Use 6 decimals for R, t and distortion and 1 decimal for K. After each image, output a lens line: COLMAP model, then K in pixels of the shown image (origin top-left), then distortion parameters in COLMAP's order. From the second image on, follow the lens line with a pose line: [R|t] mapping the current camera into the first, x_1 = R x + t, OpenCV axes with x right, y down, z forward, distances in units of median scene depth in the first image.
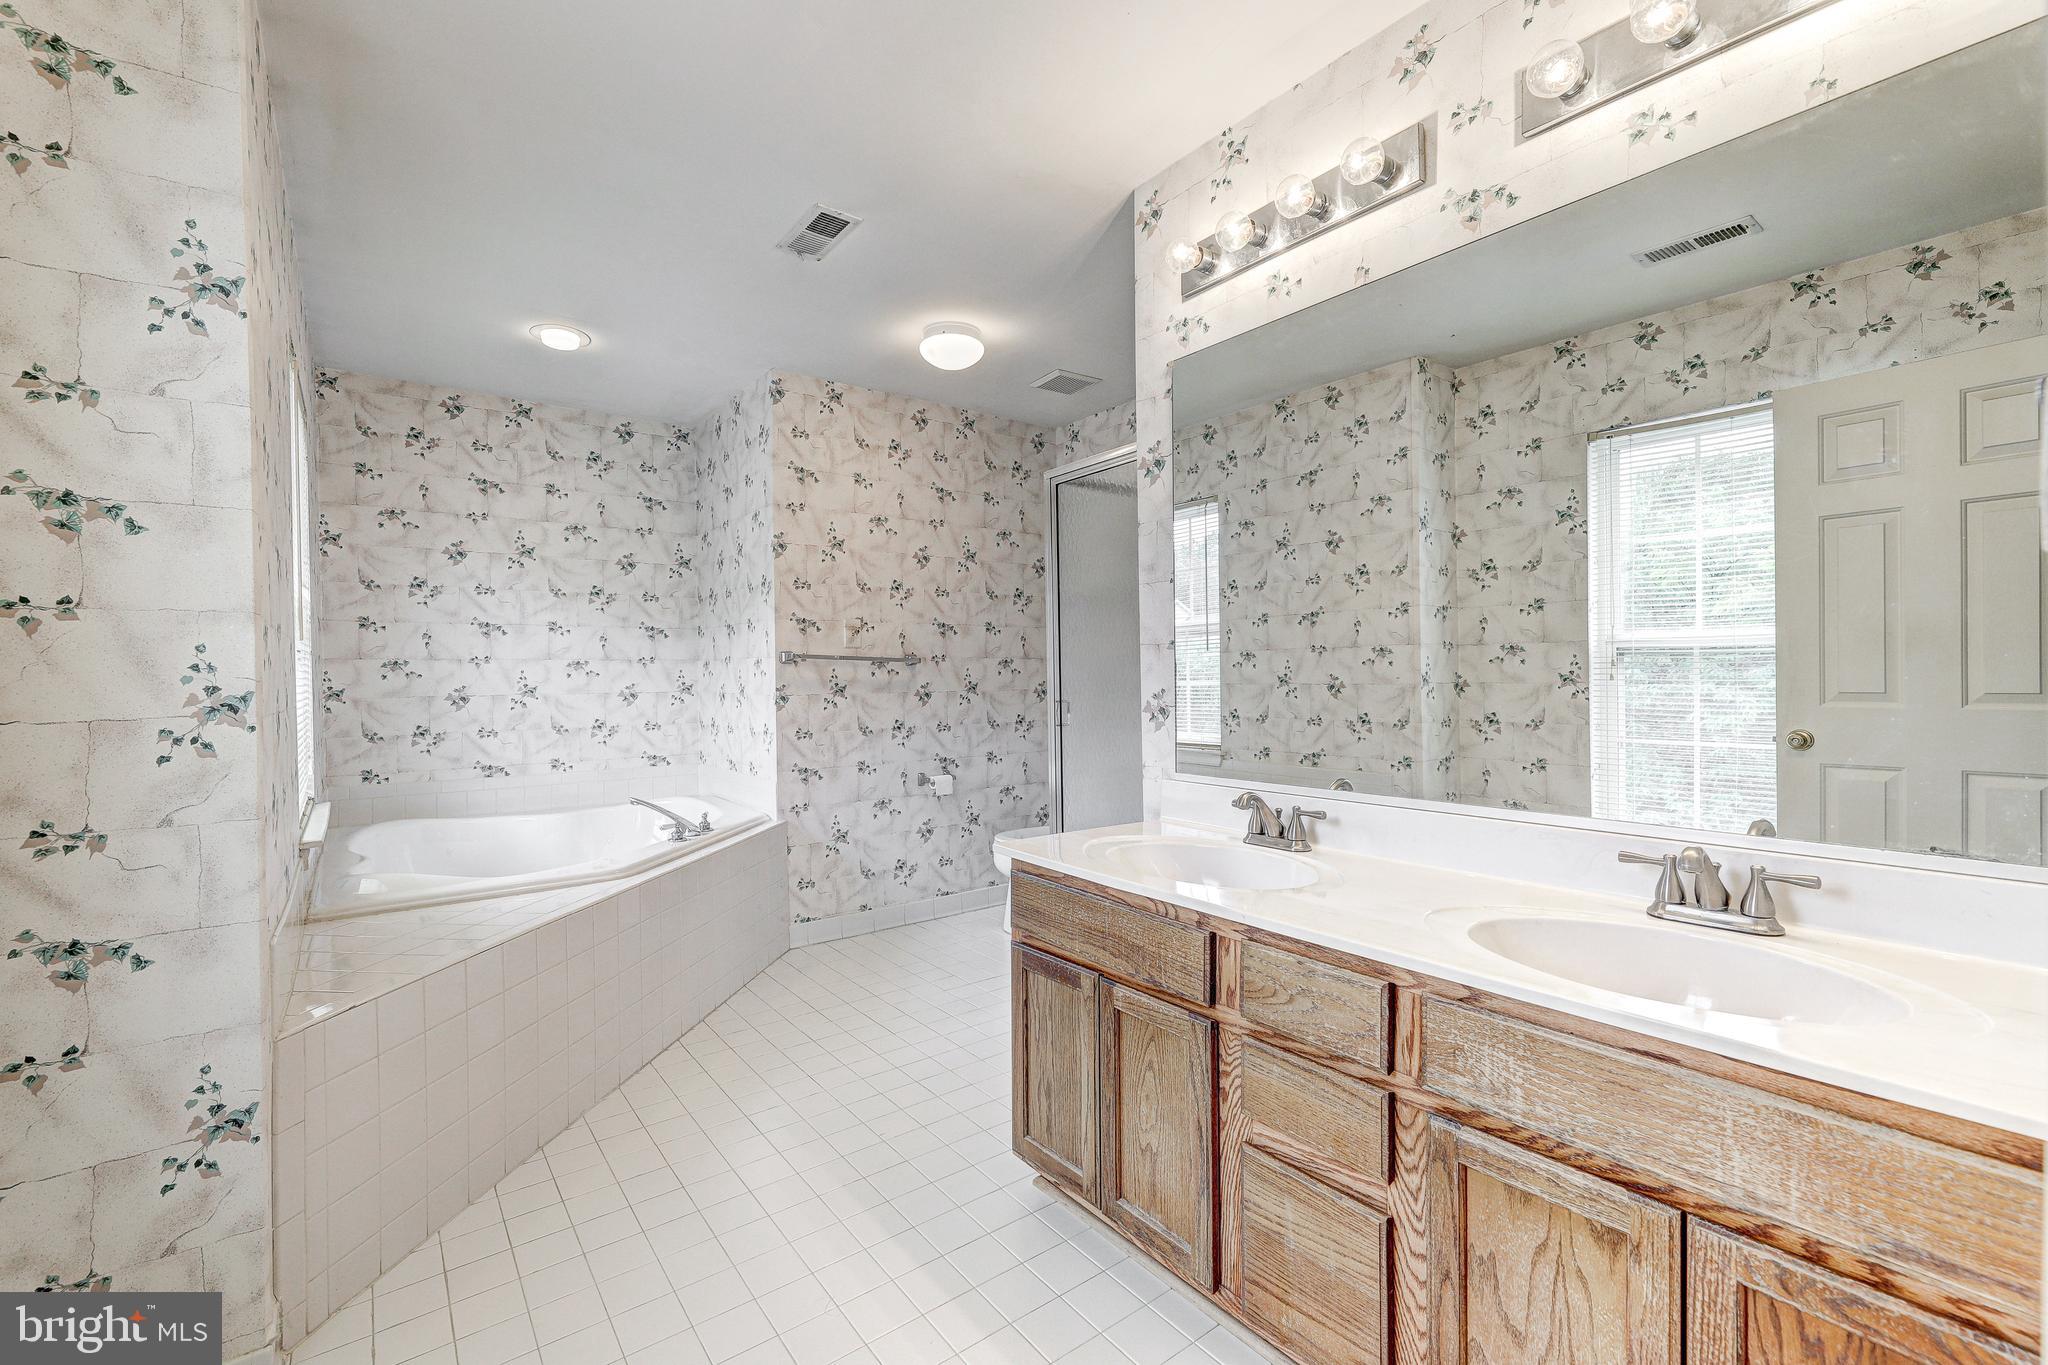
lens RADIAL K [[874.8, 0, 1028.4], [0, 874.8, 685.8], [0, 0, 1]] dist [-0.000604, -0.000163]
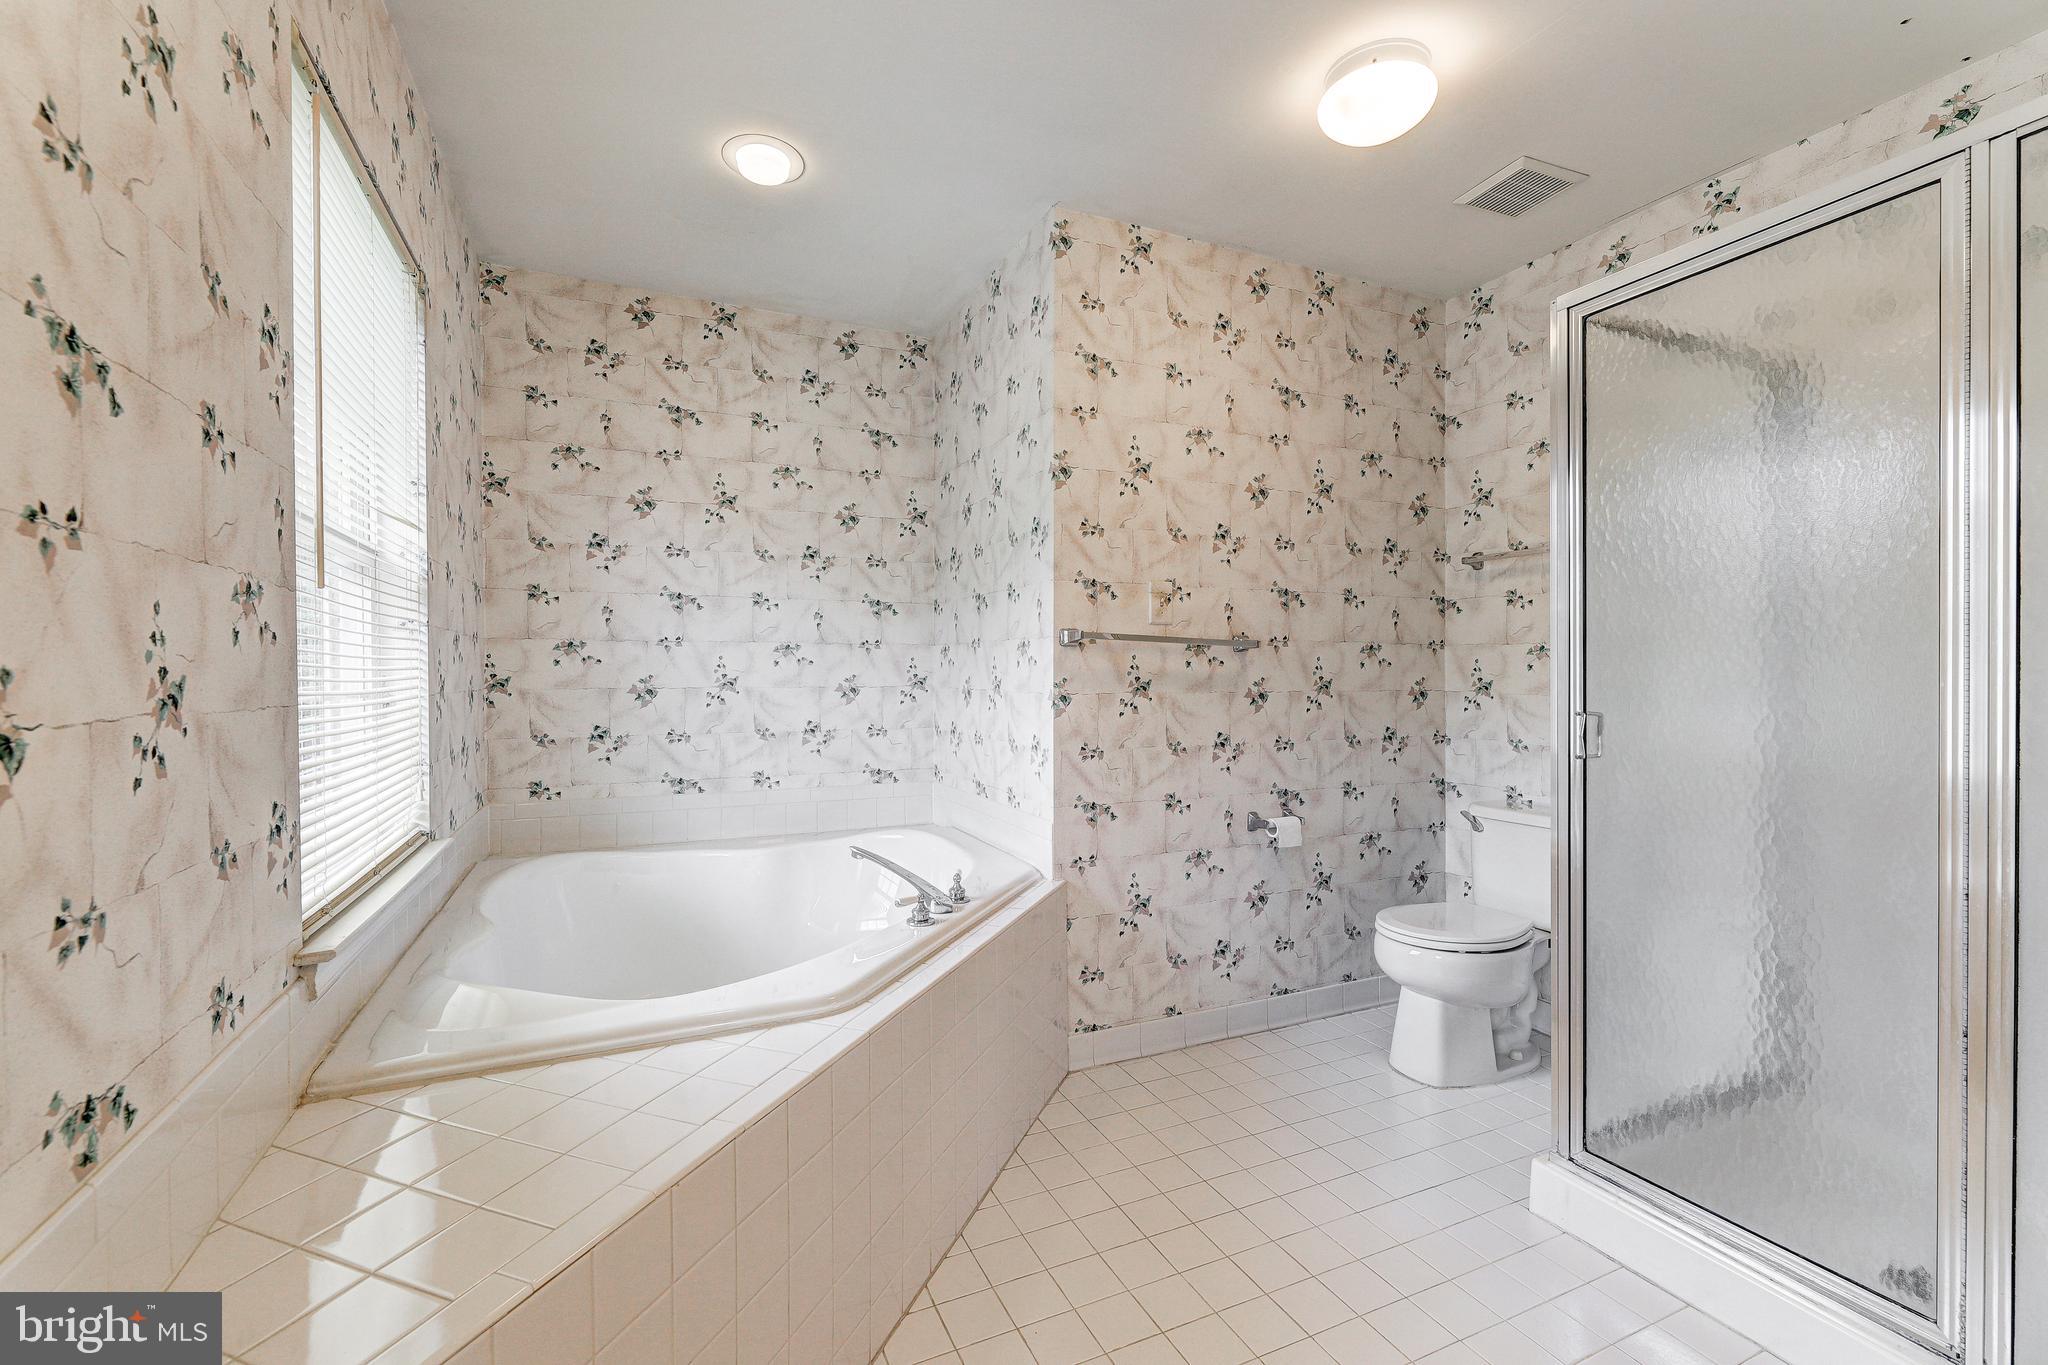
lens RADIAL K [[874.8, 0, 1023.1], [0, 874.8, 685.3], [0, 0, 1]] dist [-0.000604, -0.000163]
pose [[0.974354, 0.013208, -0.224633, -0.149511], [-0.012546, 0.999912, 0.004373, 0.001655], [0.224671, -0.001443, 0.974434, 0.316547]]
